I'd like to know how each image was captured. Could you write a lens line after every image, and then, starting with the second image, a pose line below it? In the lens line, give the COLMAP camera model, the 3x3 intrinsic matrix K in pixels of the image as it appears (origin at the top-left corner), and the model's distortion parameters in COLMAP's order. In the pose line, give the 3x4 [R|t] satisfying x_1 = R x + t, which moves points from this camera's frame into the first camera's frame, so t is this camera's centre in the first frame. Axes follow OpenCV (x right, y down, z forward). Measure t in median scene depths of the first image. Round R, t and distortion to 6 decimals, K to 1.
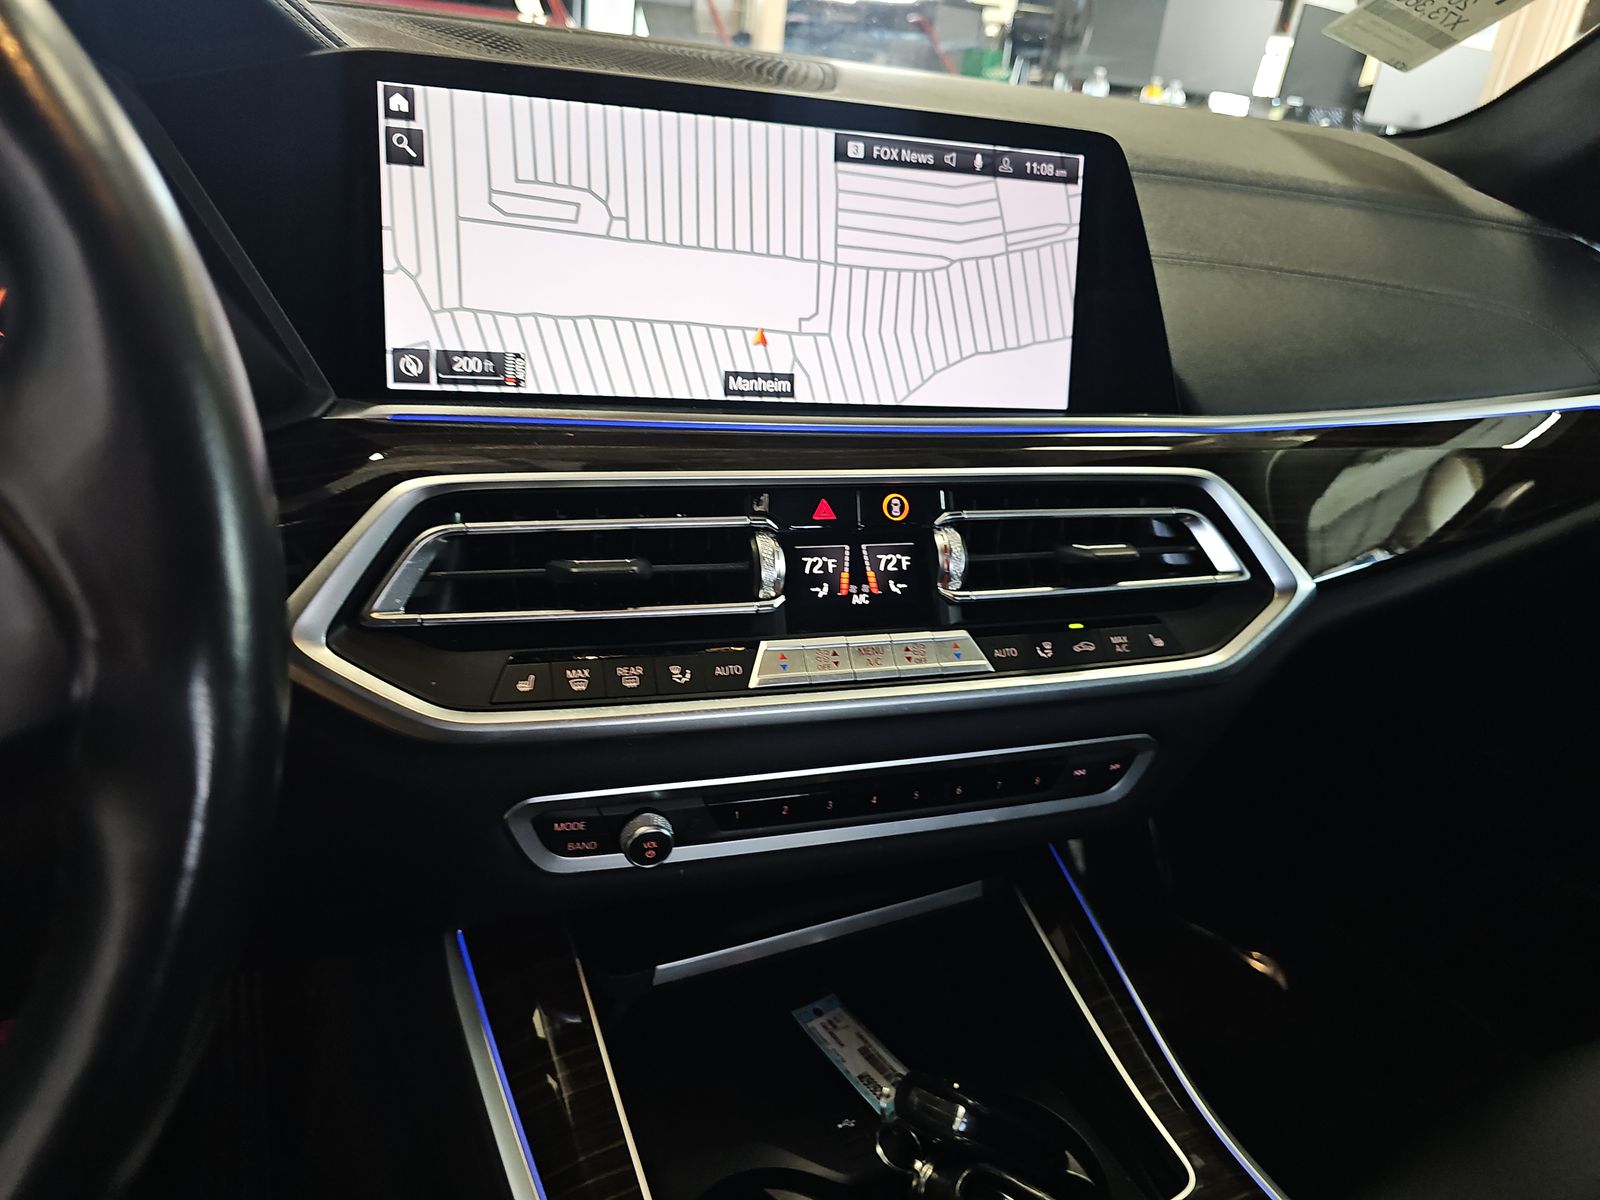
lens RADIAL K [[1068.3, 0, 800.0], [0, 1068.3, 600.0], [0, 0, 1]] dist [0.002474, 0.000684]
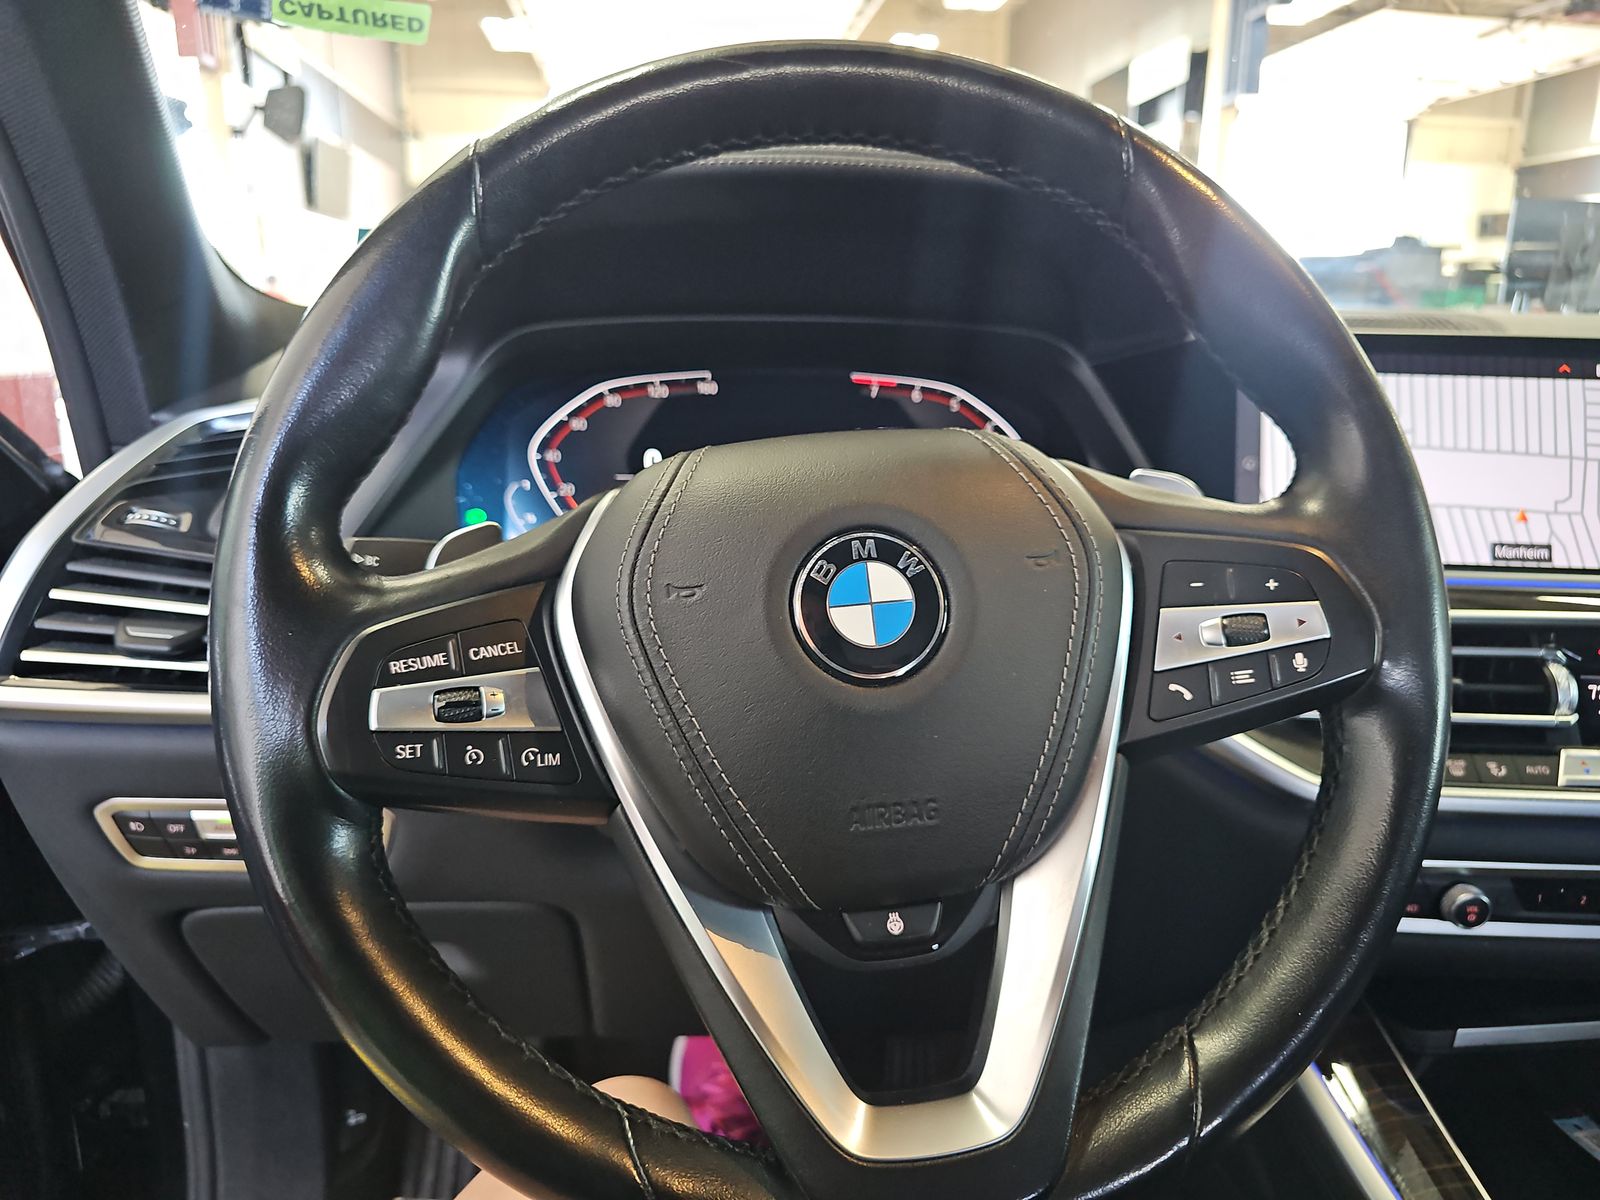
lens RADIAL K [[1079.8, 0, 800.0], [0, 1079.8, 600.0], [0, 0, 1]] dist [-0.000259, 0.002384]
pose [[0.939495, 0.001119, -0.342560, -0.400236], [-0.077515, 0.974752, -0.209406, 0.183826], [0.333676, 0.223289, 0.915861, -0.430183]]
